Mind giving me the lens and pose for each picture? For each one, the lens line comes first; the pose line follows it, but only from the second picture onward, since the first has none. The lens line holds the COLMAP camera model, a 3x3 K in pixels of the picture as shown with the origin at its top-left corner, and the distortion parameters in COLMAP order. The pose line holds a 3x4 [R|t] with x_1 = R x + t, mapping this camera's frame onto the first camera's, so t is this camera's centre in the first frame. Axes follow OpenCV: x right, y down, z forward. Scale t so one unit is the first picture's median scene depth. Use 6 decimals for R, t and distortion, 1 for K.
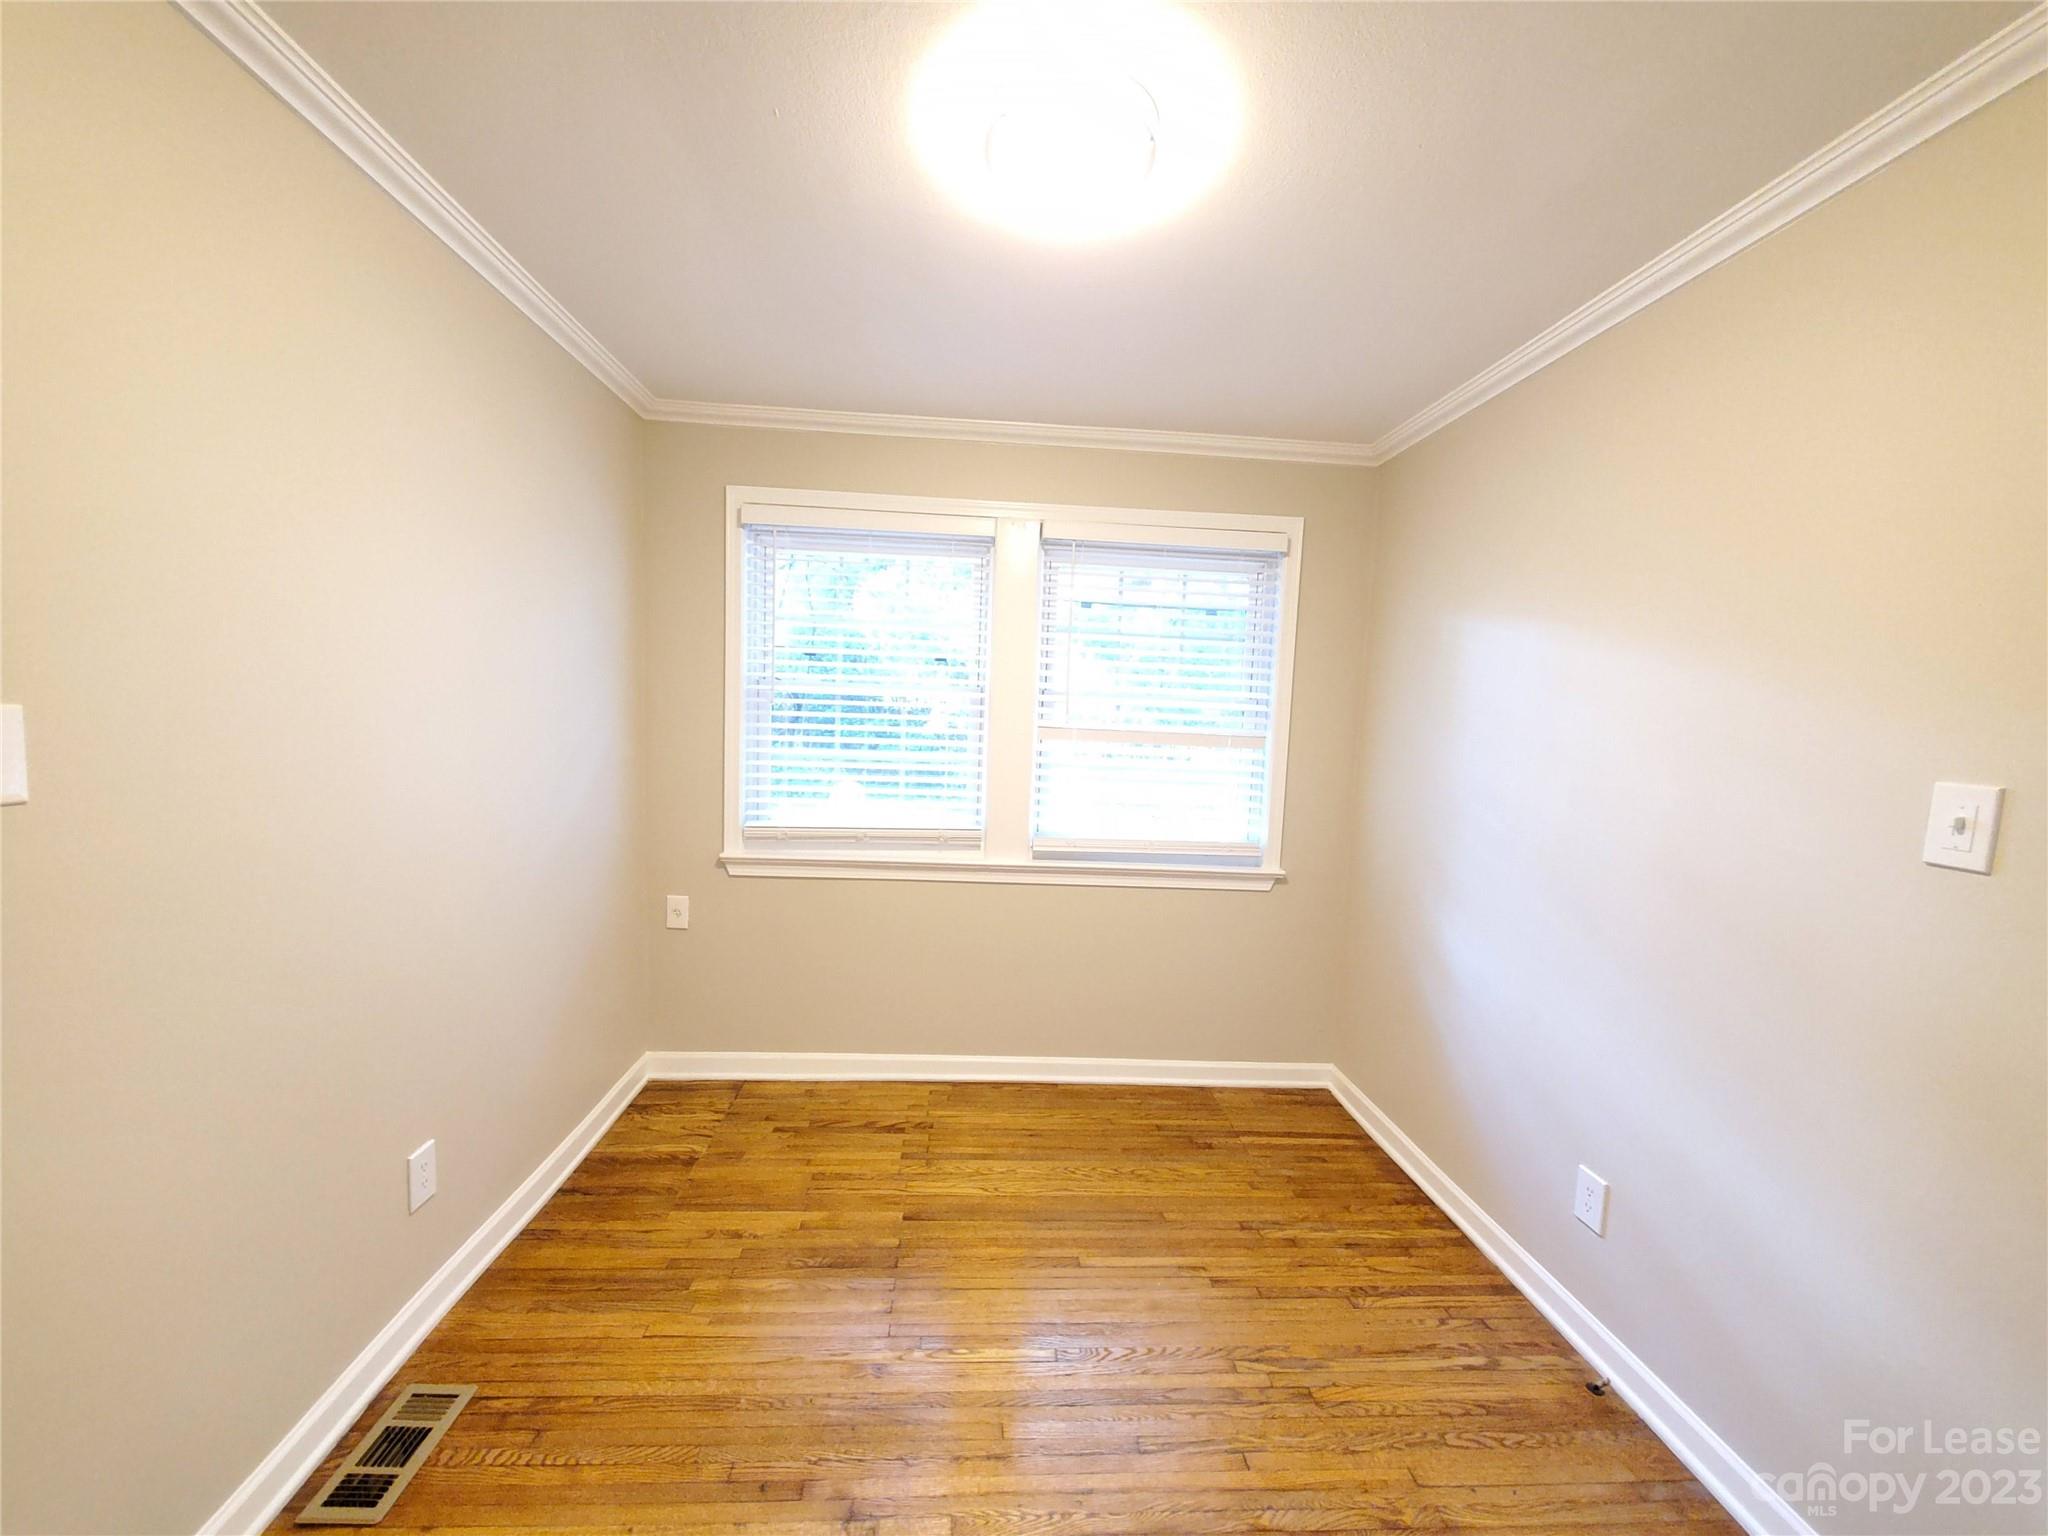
lens RADIAL K [[809.0, 0, 1012.6], [0, 809.0, 784.6], [0, 0, 1]] dist [-0.000942, 0.000544]
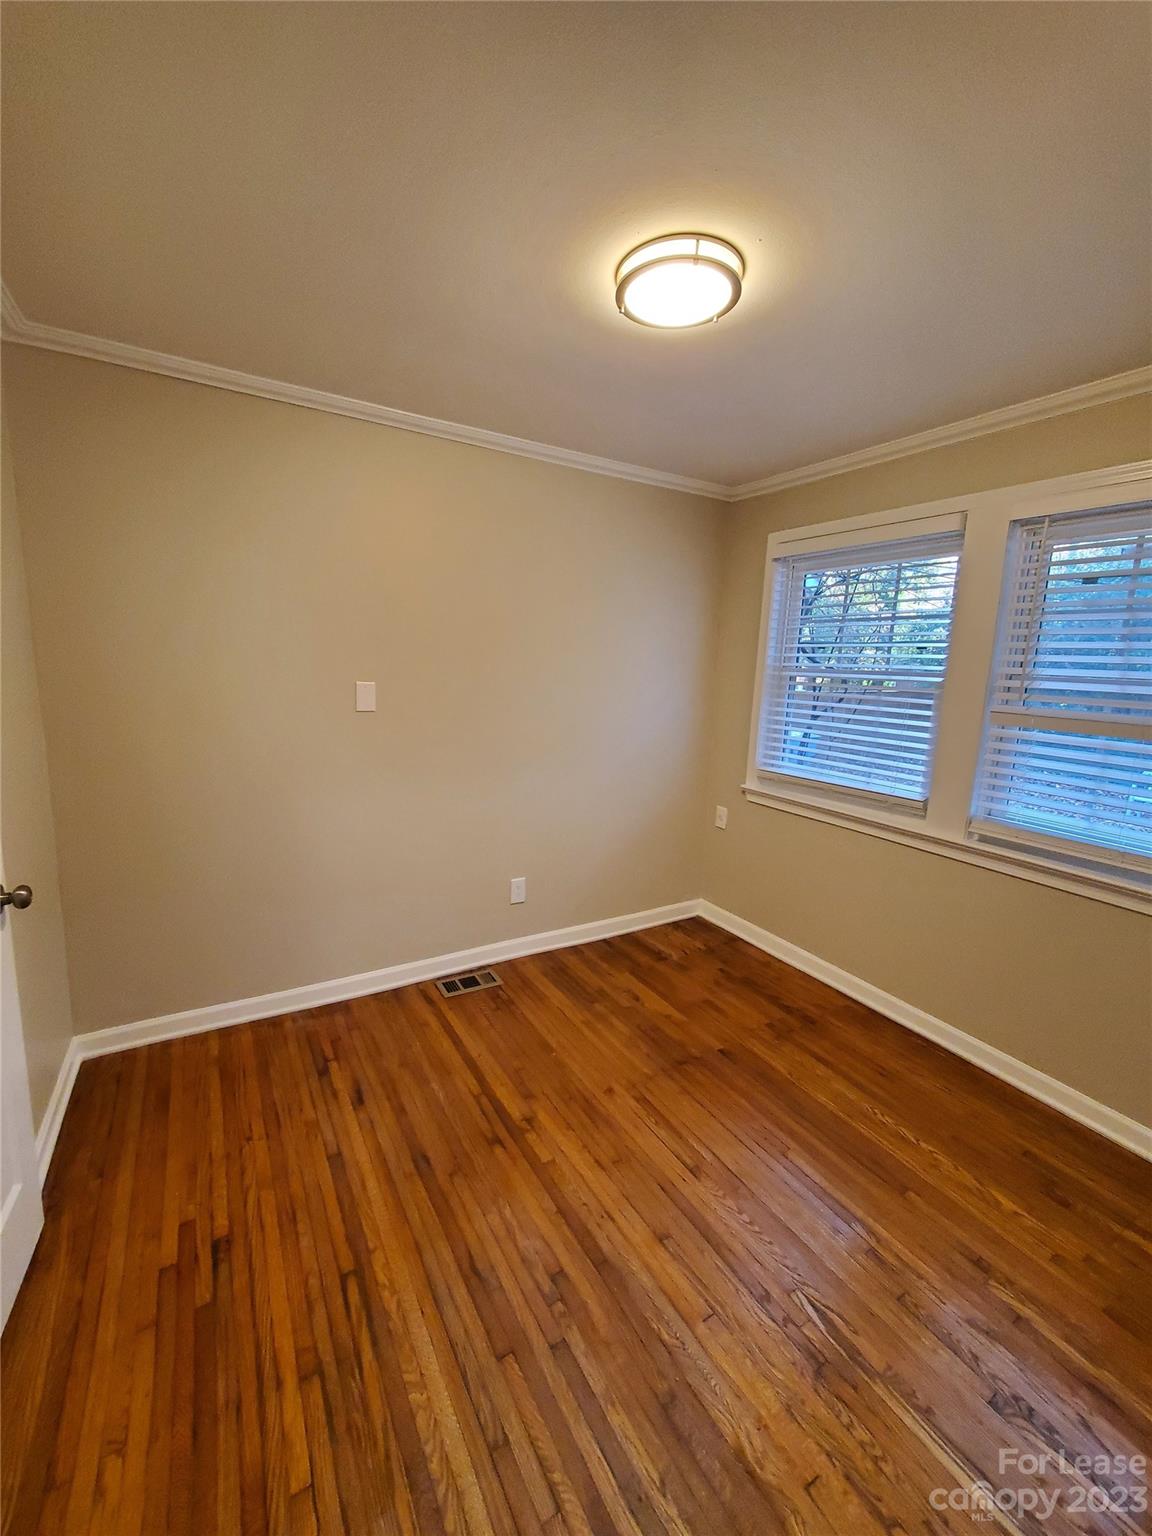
lens RADIAL K [[606.8, 0, 564.6], [0, 606.8, 759.0], [0, 0, 1]] dist [-0.000942, 0.000544]
pose [[0.452545, 0.120857, -0.883514, 0.554935], [-0.098083, 0.991508, 0.085390, -0.029958], [0.886331, 0.048015, 0.460556, 0.218266]]
